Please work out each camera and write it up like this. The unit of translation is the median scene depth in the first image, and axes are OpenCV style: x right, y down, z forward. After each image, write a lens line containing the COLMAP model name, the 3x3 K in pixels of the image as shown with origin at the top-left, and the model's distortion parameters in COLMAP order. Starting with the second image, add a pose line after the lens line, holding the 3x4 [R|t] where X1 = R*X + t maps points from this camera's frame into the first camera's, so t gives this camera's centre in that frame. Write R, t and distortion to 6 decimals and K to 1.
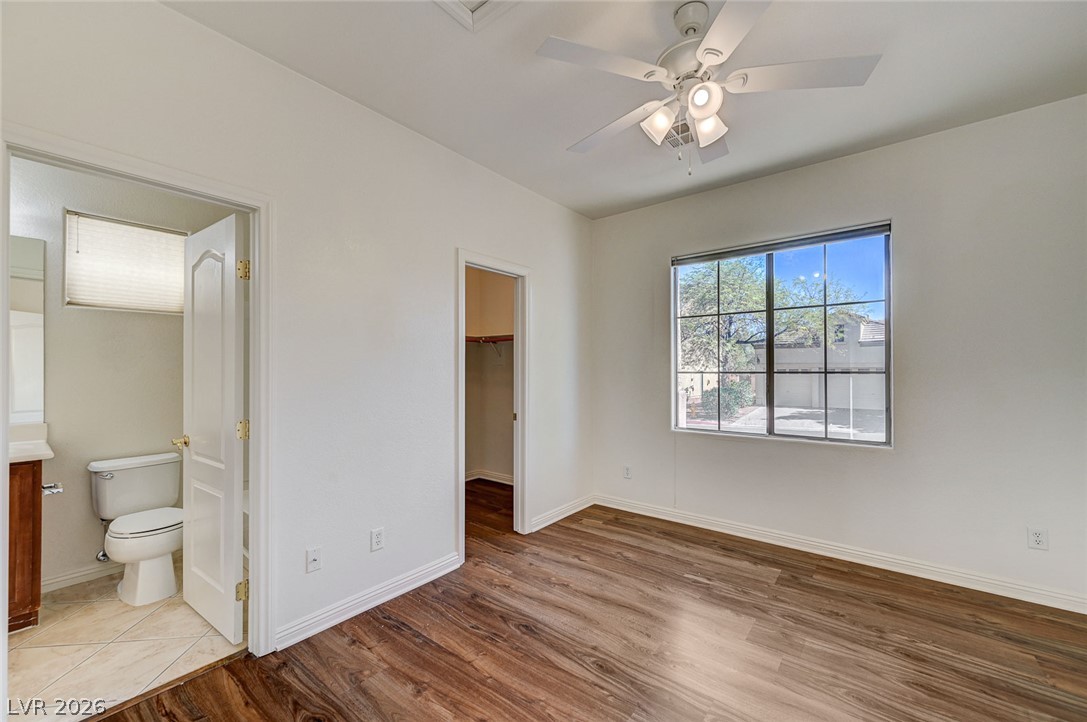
lens RADIAL K [[434.6, 0, 545.0], [0, 434.6, 362.2], [0, 0, 1]] dist [0.006028, 0.000528]
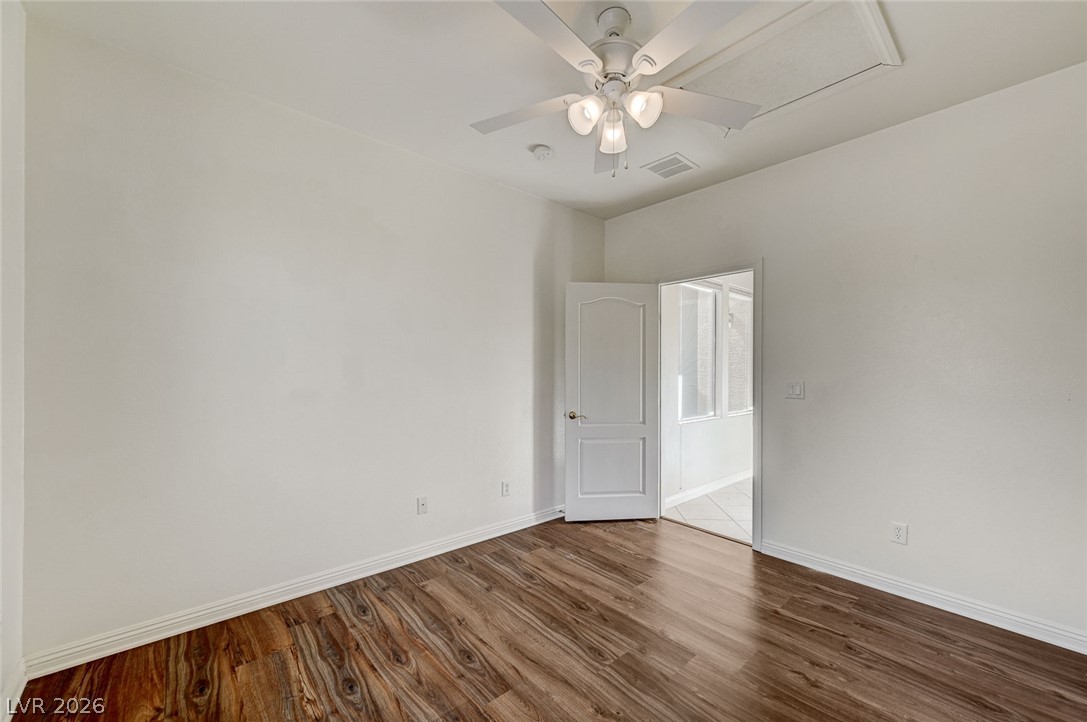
lens RADIAL K [[434.6, 0, 543.9], [0, 434.6, 362.3], [0, 0, 1]] dist [0.006028, 0.000528]
pose [[-0.982629, 0.001854, 0.185571, 0.294727], [-0.003105, 0.999646, -0.026429, 0.024315], [-0.185555, -0.026546, -0.982275, 2.005480]]
